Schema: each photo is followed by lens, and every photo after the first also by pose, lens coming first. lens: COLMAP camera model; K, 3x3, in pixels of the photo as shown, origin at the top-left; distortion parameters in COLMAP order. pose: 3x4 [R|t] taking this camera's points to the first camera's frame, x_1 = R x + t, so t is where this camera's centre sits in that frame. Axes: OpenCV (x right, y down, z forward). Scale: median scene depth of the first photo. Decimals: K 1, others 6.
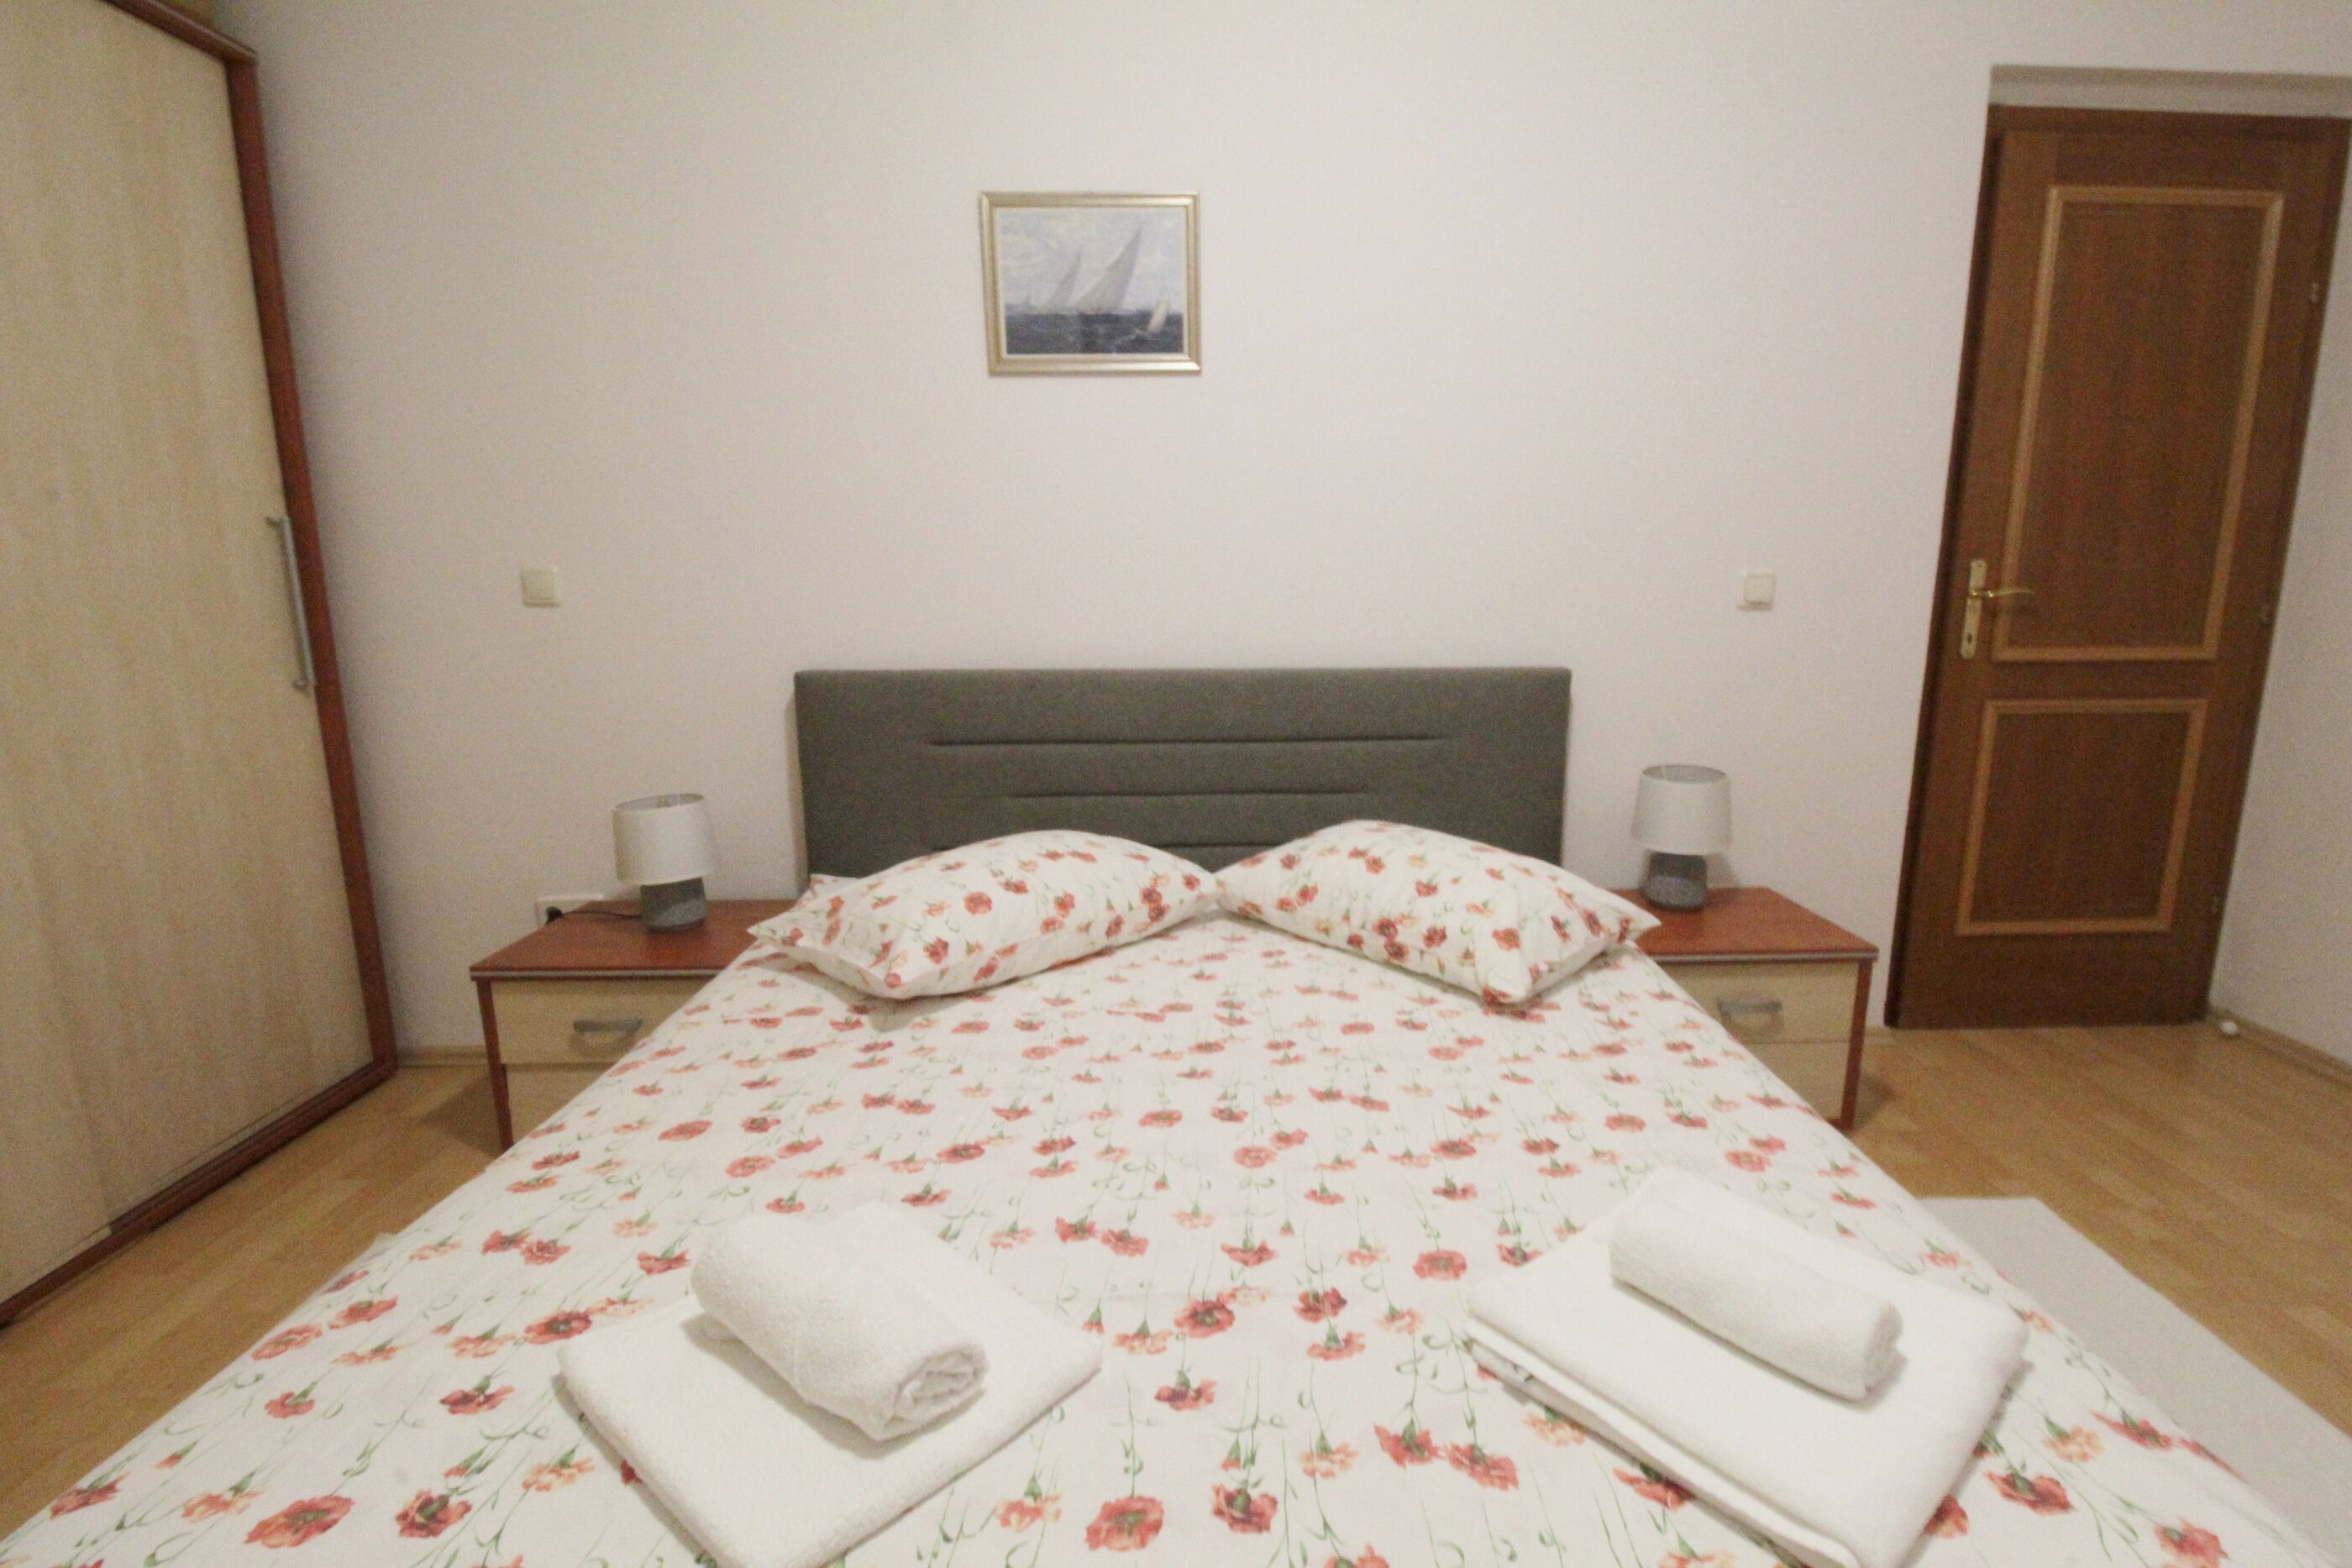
lens RADIAL K [[1095.2, 0, 1216.0], [0, 1095.2, 785.0], [0, 0, 1]] dist [0.000973, -0.013442]
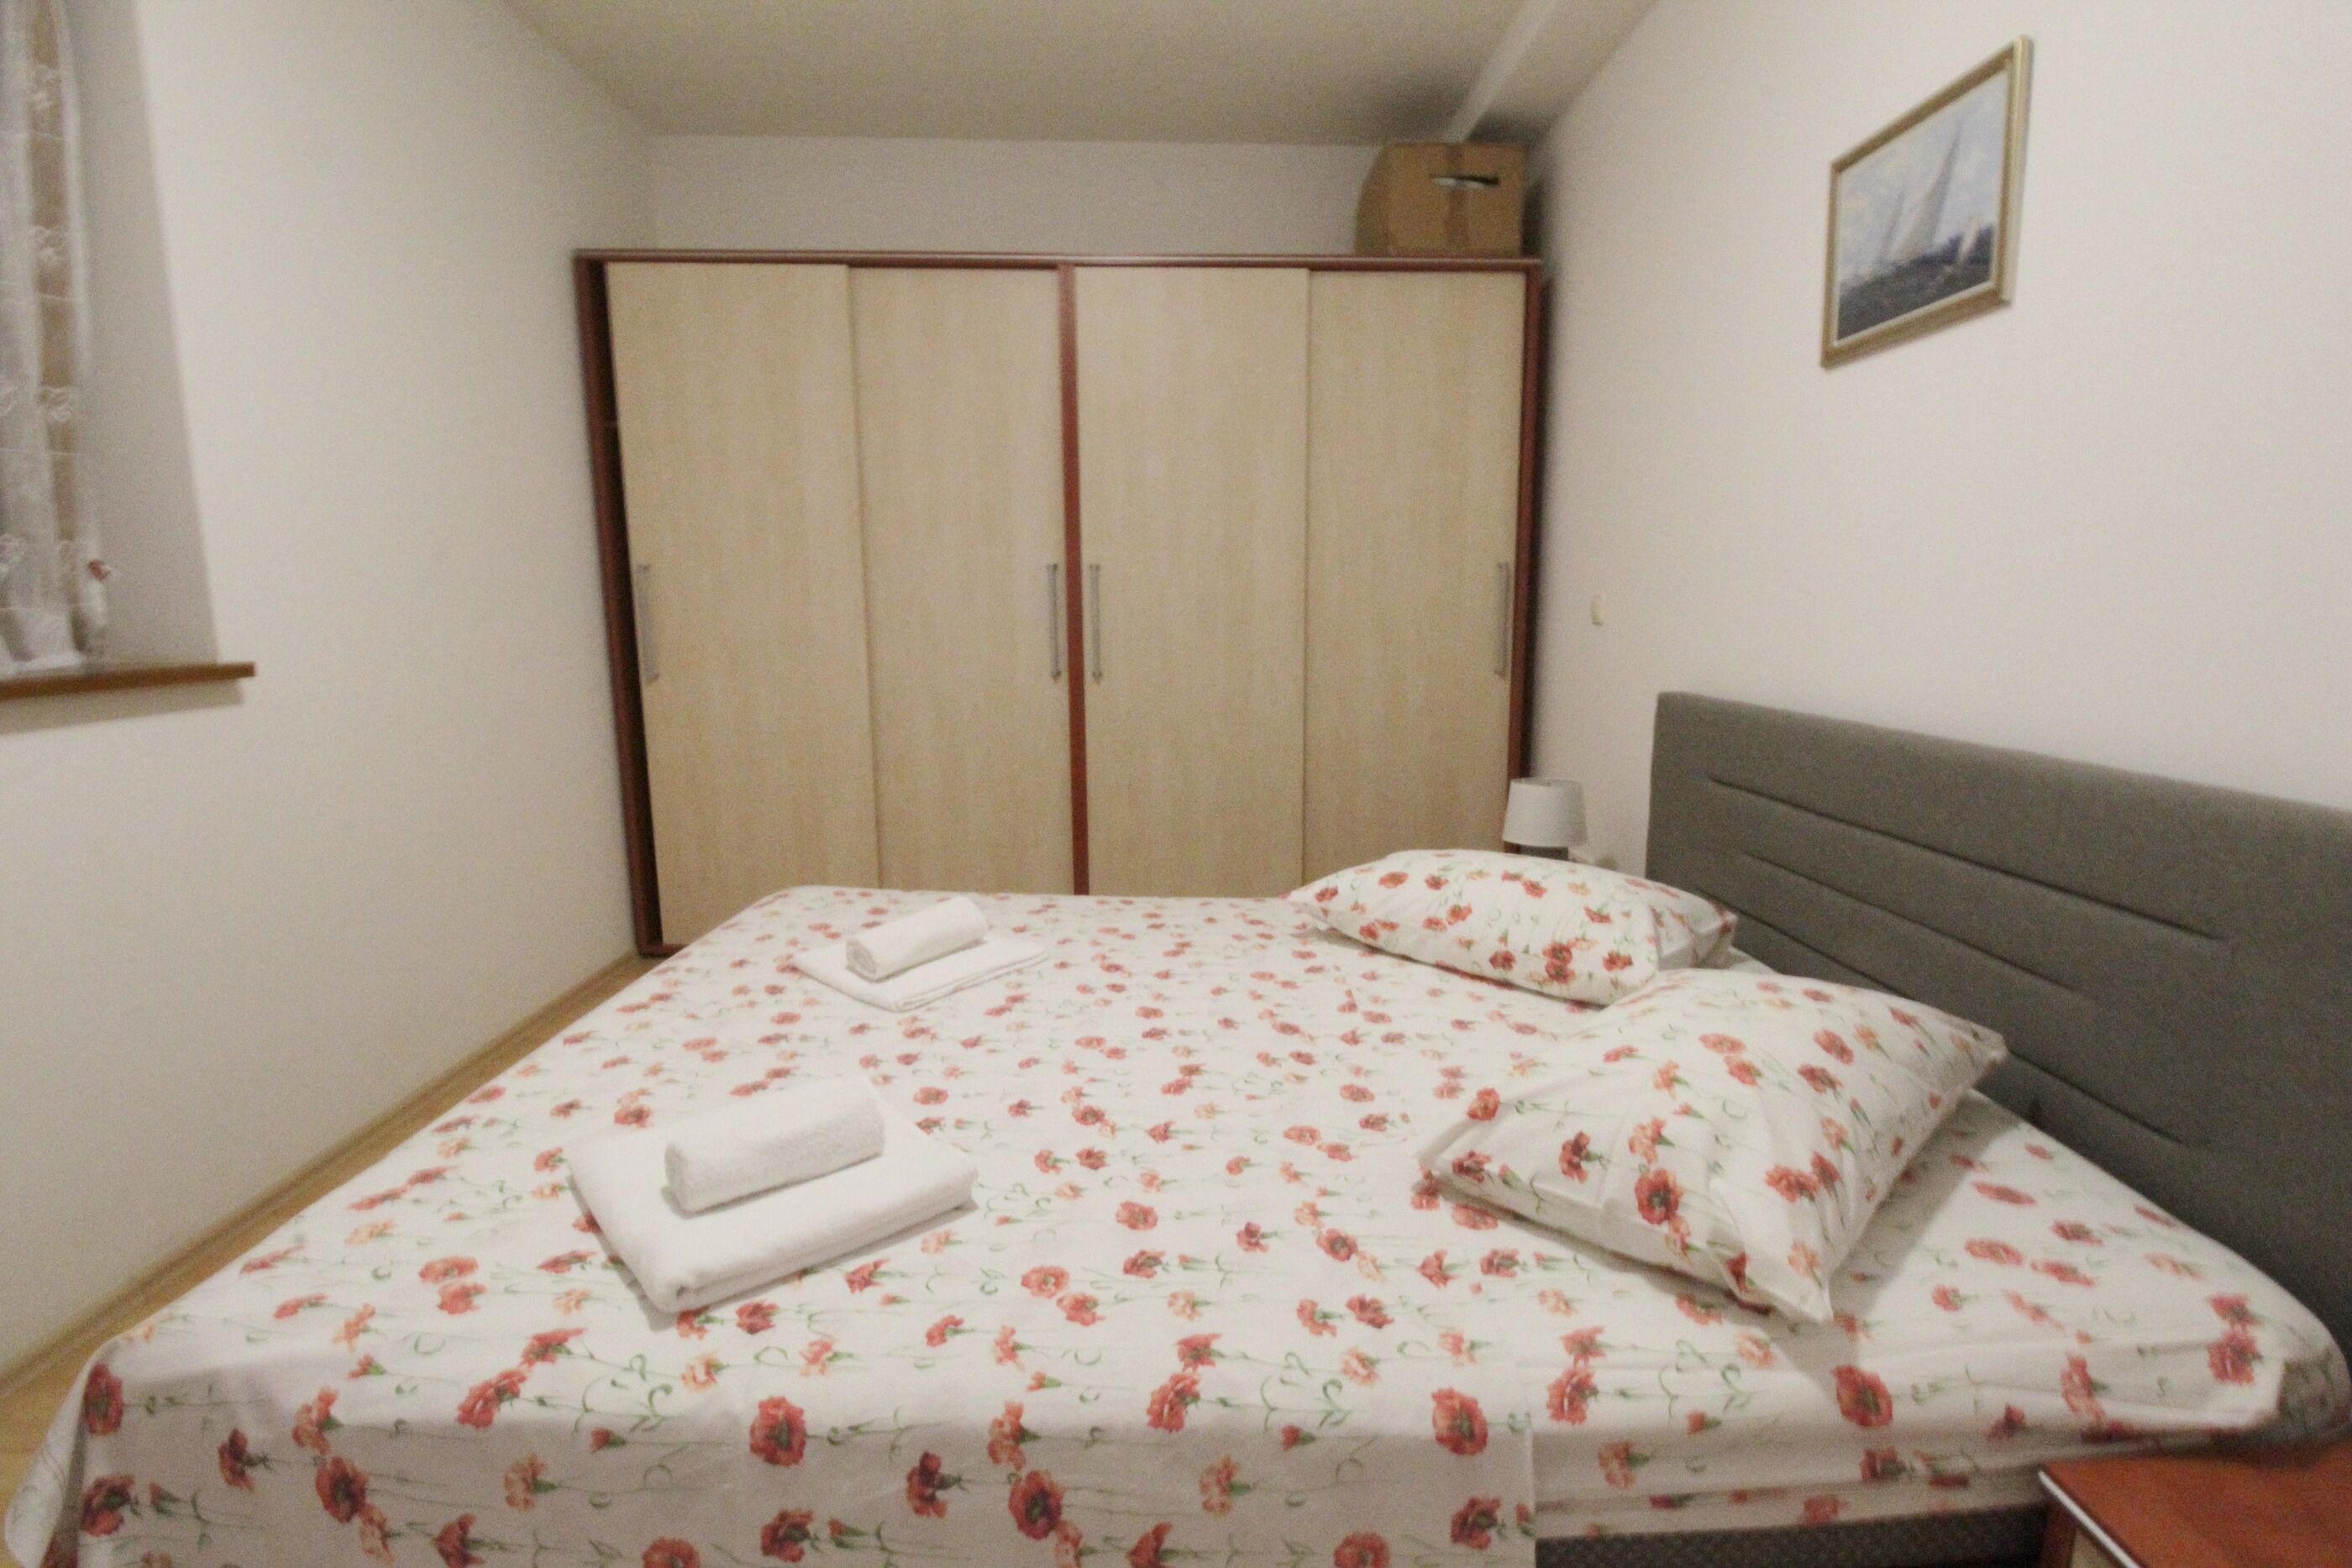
lens RADIAL K [[1095.2, 0, 1216.0], [0, 1095.2, 785.0], [0, 0, 1]] dist [0.000973, -0.013442]
pose [[0.020361, 0.167693, -0.985629, 0.864361], [-0.190409, 0.968440, 0.160835, -0.134539], [0.981494, 0.184398, 0.051649, 0.690702]]
